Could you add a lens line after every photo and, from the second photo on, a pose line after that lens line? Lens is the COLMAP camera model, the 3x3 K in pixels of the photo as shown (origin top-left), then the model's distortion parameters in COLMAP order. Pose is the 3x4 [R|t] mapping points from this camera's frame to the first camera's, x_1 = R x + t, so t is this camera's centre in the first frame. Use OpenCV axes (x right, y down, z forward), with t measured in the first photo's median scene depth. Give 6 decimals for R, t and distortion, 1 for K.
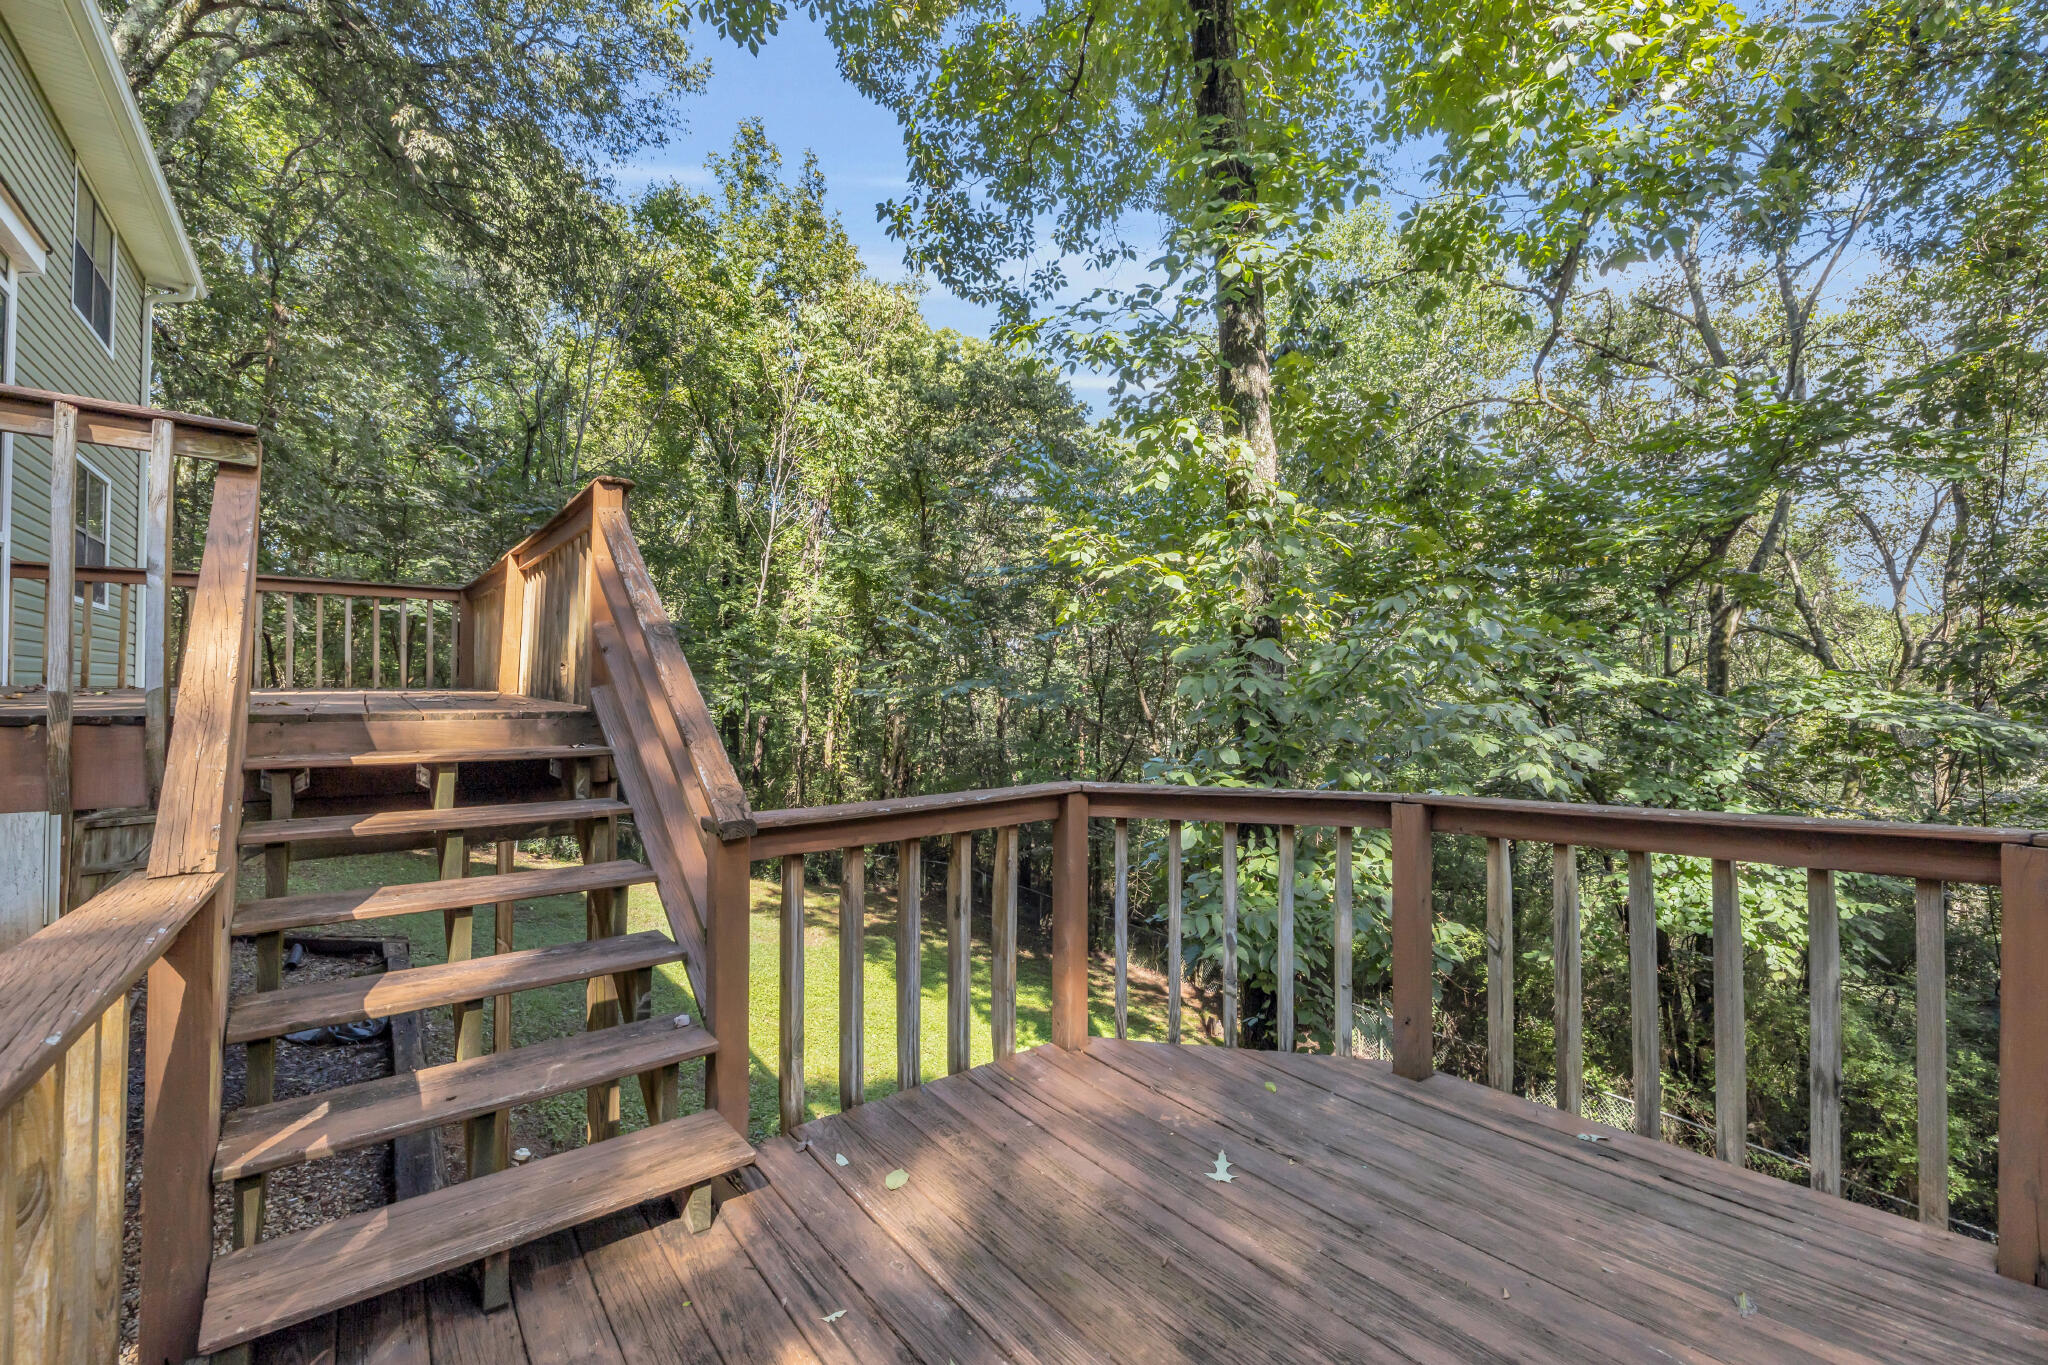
lens RADIAL K [[854.5, 0, 1013.6], [0, 854.5, 686.4], [0, 0, 1]] dist [-0.002041, -0.000339]
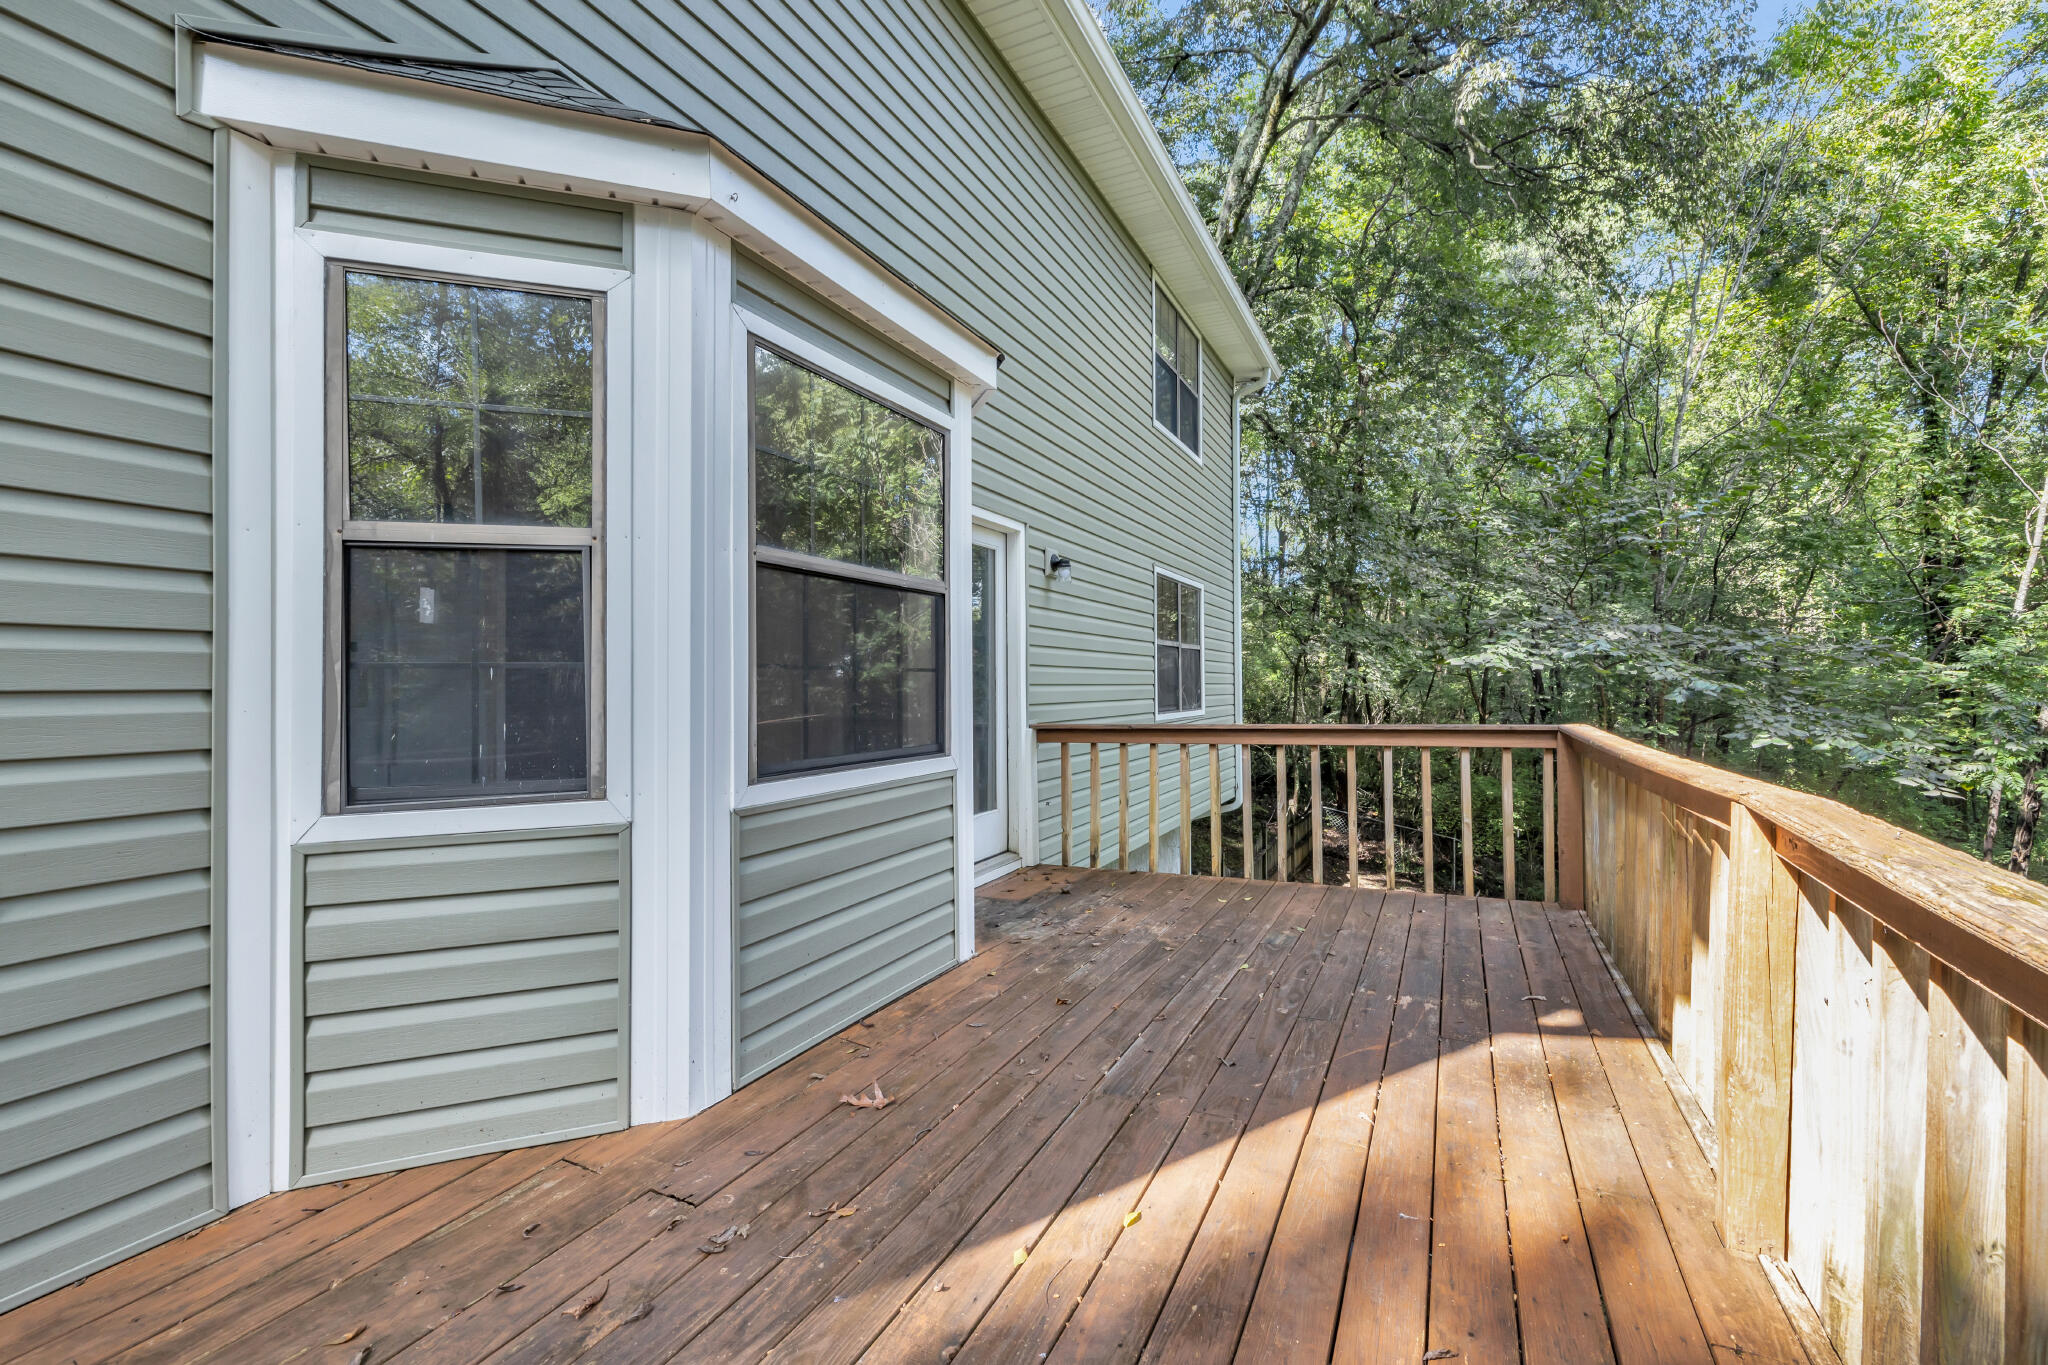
lens RADIAL K [[854.5, 0, 1027.5], [0, 854.5, 680.9], [0, 0, 1]] dist [-0.002041, -0.000339]
pose [[0.445385, -0.017471, -0.895168, -0.117748], [0.011313, 0.999840, -0.013885, -0.056081], [0.895267, -0.003943, 0.445512, 0.176287]]
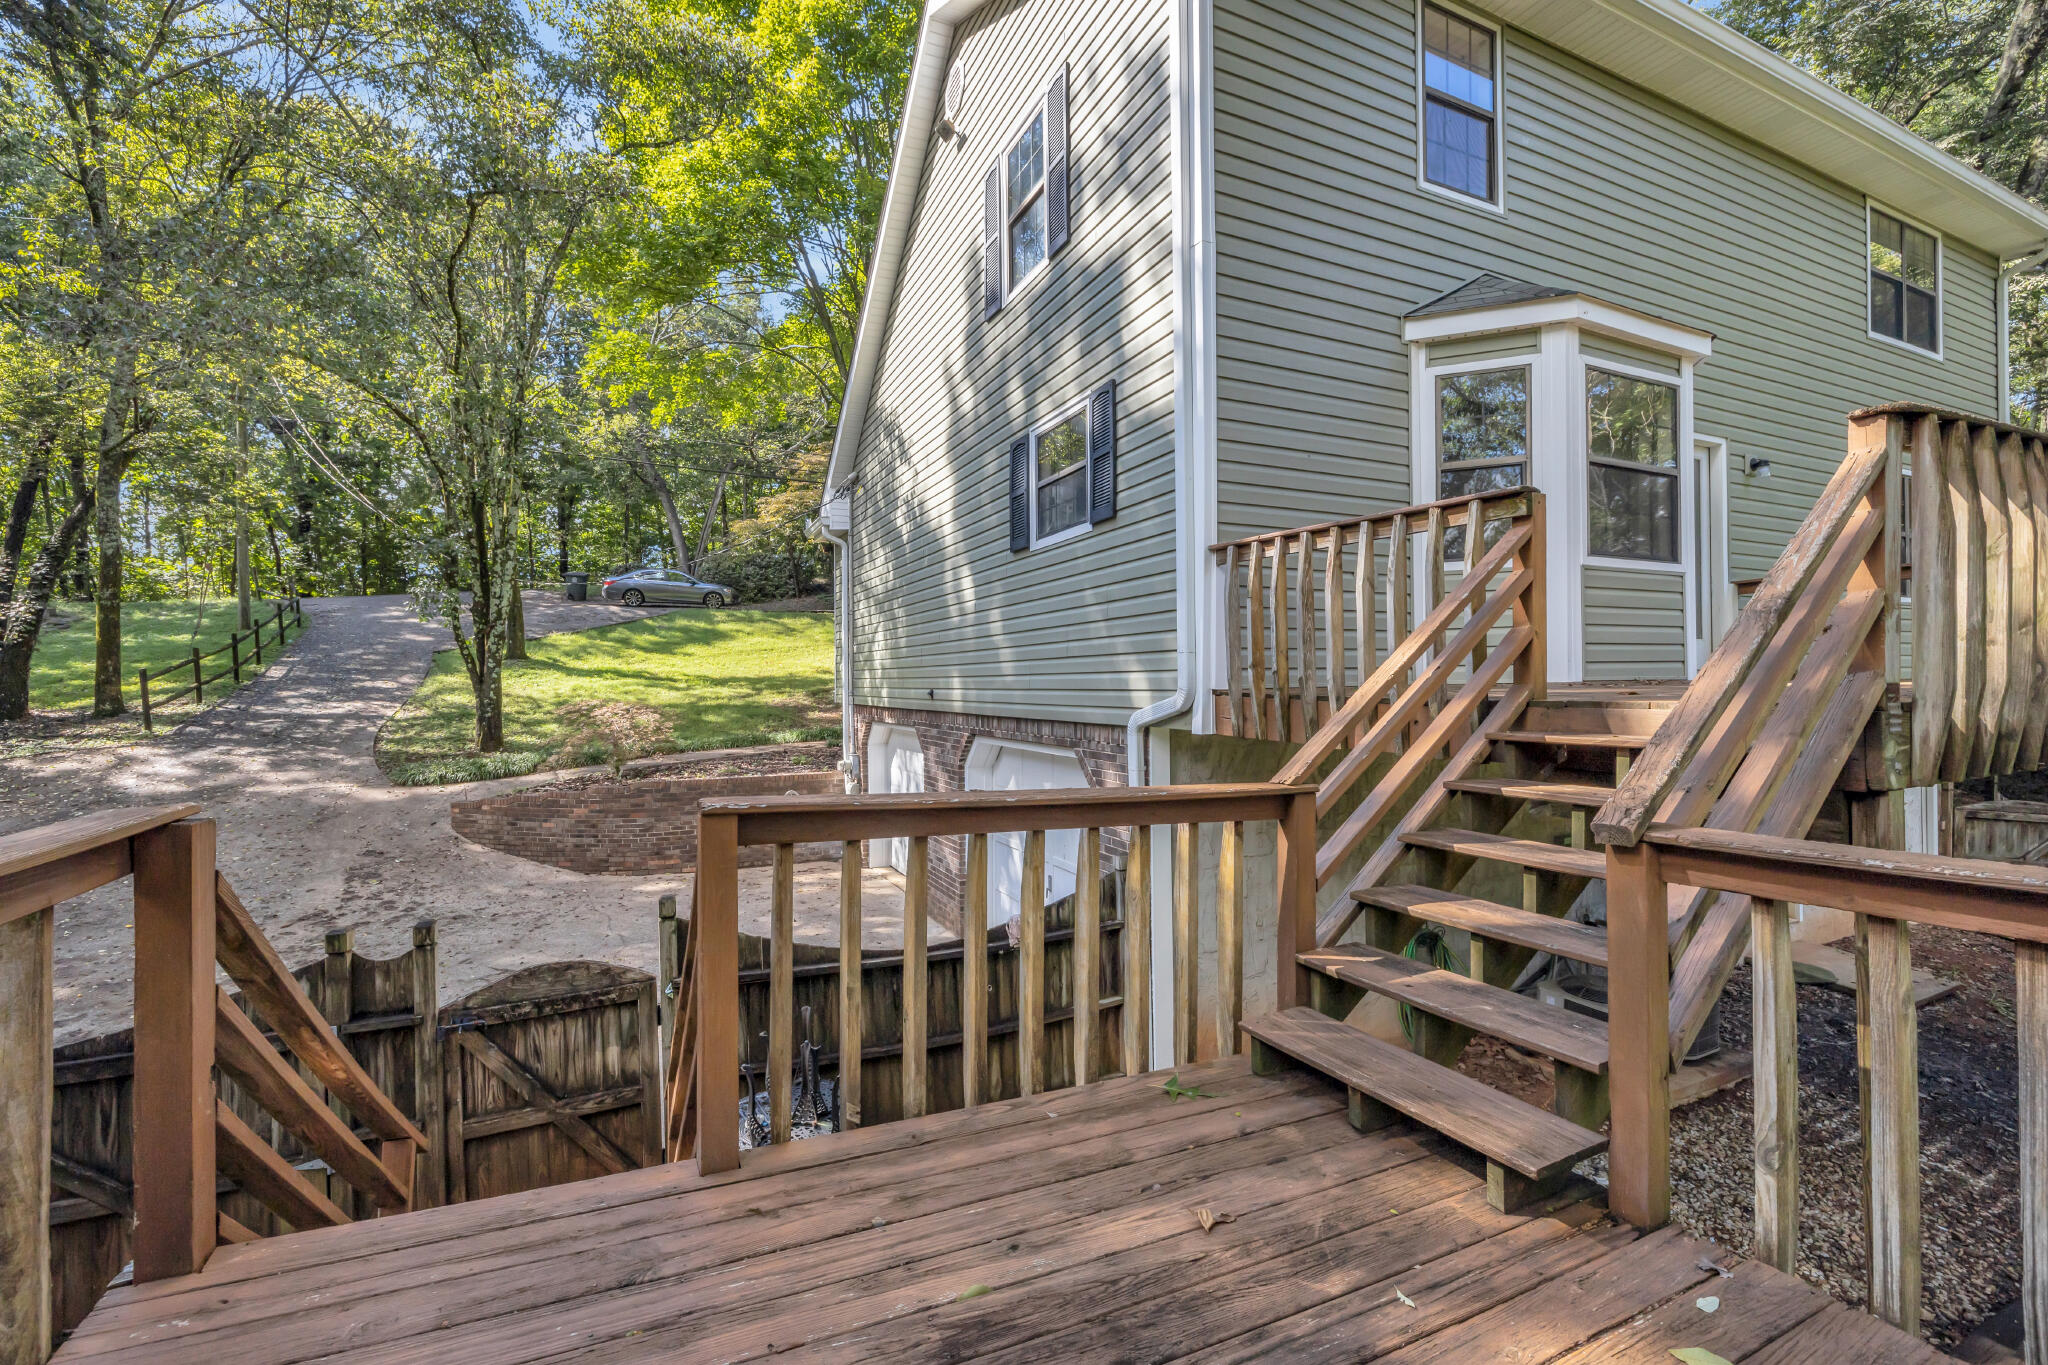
lens RADIAL K [[854.5, 0, 1021.1], [0, 854.5, 690.1], [0, 0, 1]] dist [-0.002041, -0.000339]
pose [[-0.210479, -0.008361, -0.977563, 0.076500], [0.010227, 0.999890, -0.010754, 0.002928], [0.977545, -0.012261, -0.210370, 0.068254]]
